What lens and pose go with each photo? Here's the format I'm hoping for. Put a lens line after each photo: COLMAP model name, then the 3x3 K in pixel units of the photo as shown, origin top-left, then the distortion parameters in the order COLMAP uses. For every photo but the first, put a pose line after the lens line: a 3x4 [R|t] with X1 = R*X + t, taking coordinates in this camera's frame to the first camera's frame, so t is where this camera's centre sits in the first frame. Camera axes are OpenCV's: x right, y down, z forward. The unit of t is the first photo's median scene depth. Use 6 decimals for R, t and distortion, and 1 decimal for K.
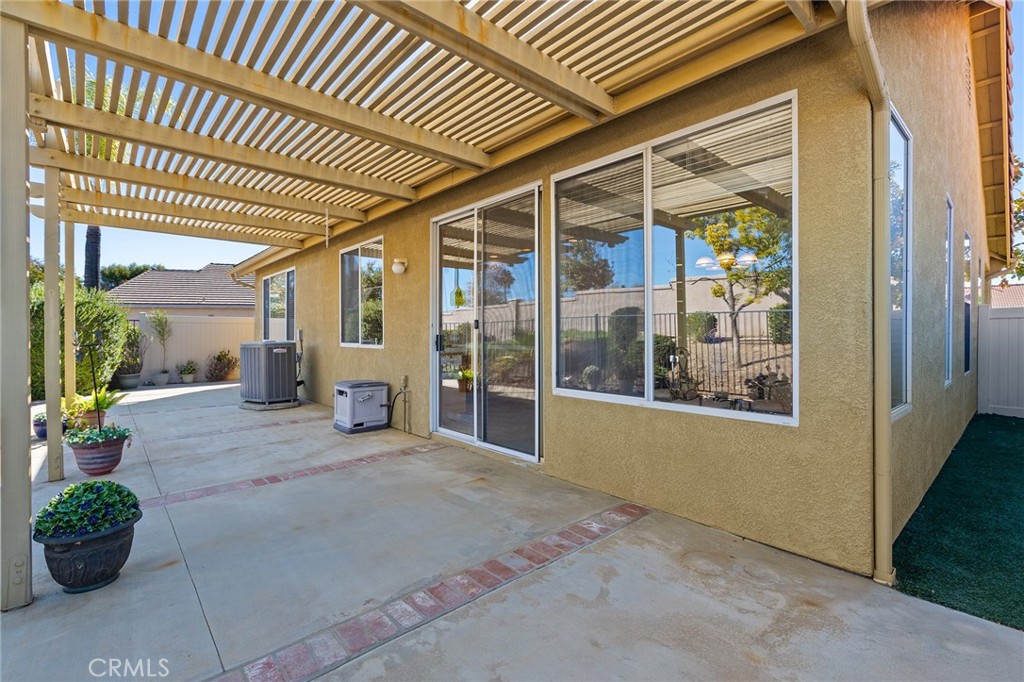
lens RADIAL K [[459.2, 0, 509.5], [0, 459.2, 340.7], [0, 0, 1]] dist [0.001142, -0.000209]
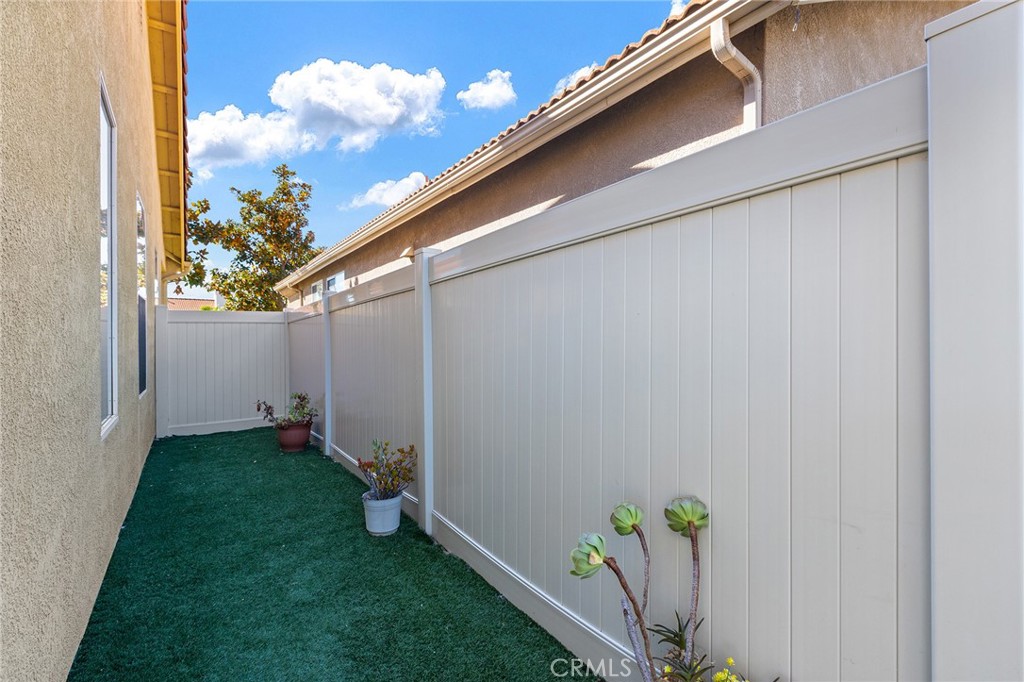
lens RADIAL K [[459.2, 0, 515.2], [0, 459.2, 344.5], [0, 0, 1]] dist [0.001142, -0.000209]
pose [[0.111492, -0.003219, 0.993760, 0.238014], [0.012526, 0.999920, 0.001834, -0.001149], [-0.993686, 0.012243, 0.111523, 0.233397]]
